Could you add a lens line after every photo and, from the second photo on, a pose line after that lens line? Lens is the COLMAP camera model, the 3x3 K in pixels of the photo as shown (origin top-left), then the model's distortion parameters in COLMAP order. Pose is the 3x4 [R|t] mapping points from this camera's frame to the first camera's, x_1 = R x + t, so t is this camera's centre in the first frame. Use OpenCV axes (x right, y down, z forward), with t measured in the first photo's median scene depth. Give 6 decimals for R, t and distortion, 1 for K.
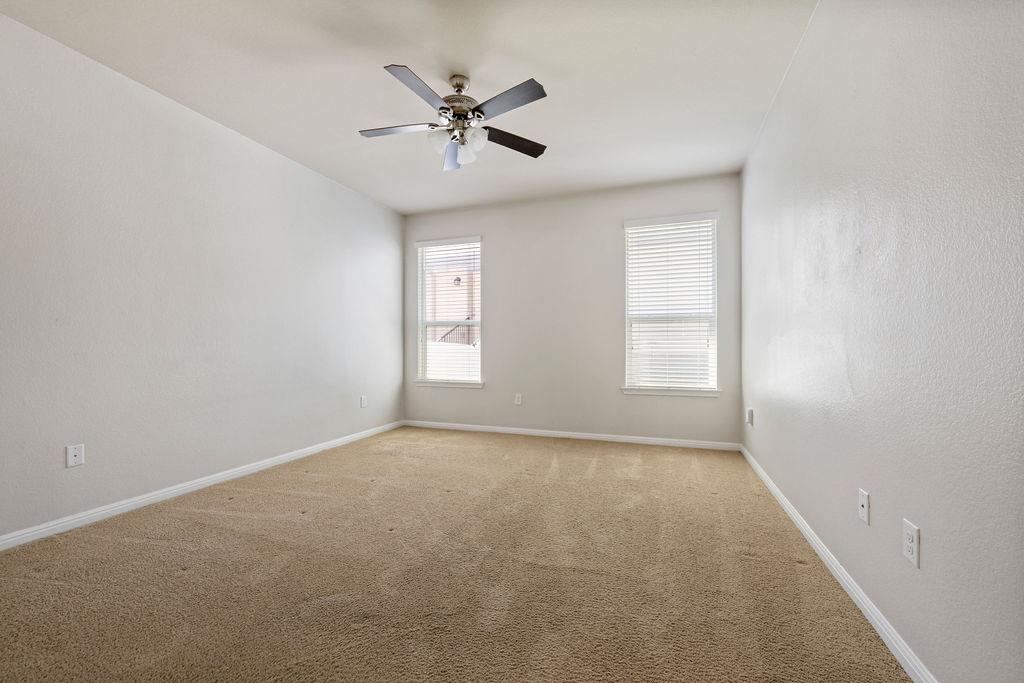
lens RADIAL K [[404.3, 0, 518.1], [0, 404.3, 343.0], [0, 0, 1]] dist [-0.001529, 0.000088]
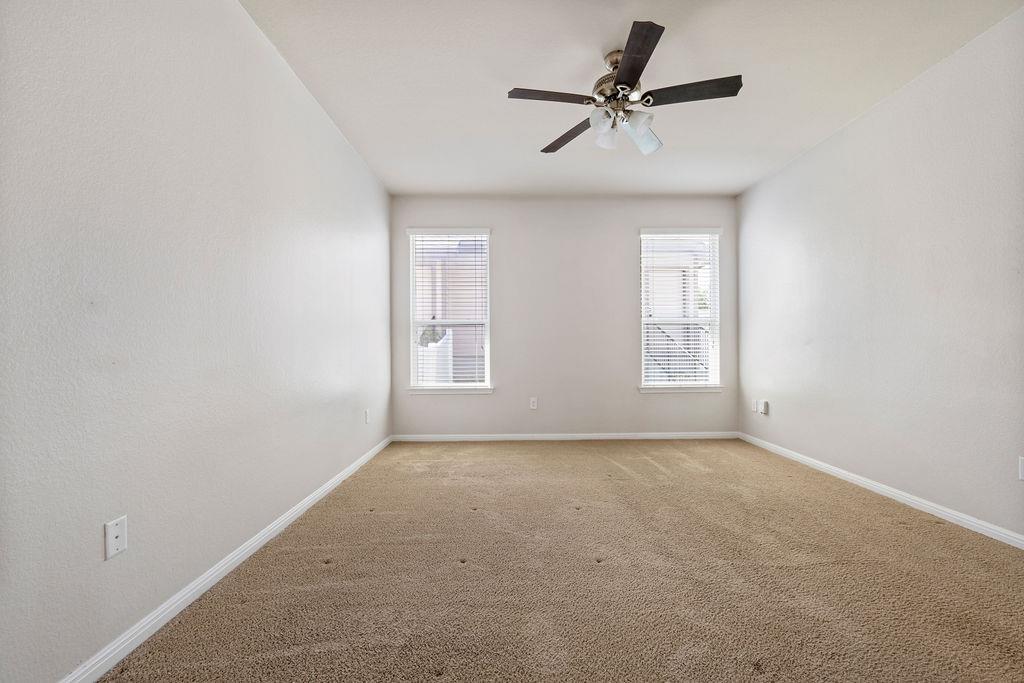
lens RADIAL K [[404.3, 0, 518.1], [0, 404.3, 343.0], [0, 0, 1]] dist [-0.001529, 0.000088]
pose [[0.936803, -0.000453, 0.349857, -0.427122], [0.002665, 0.999979, -0.005839, 0.002293], [-0.349847, 0.006402, 0.936785, 0.140684]]
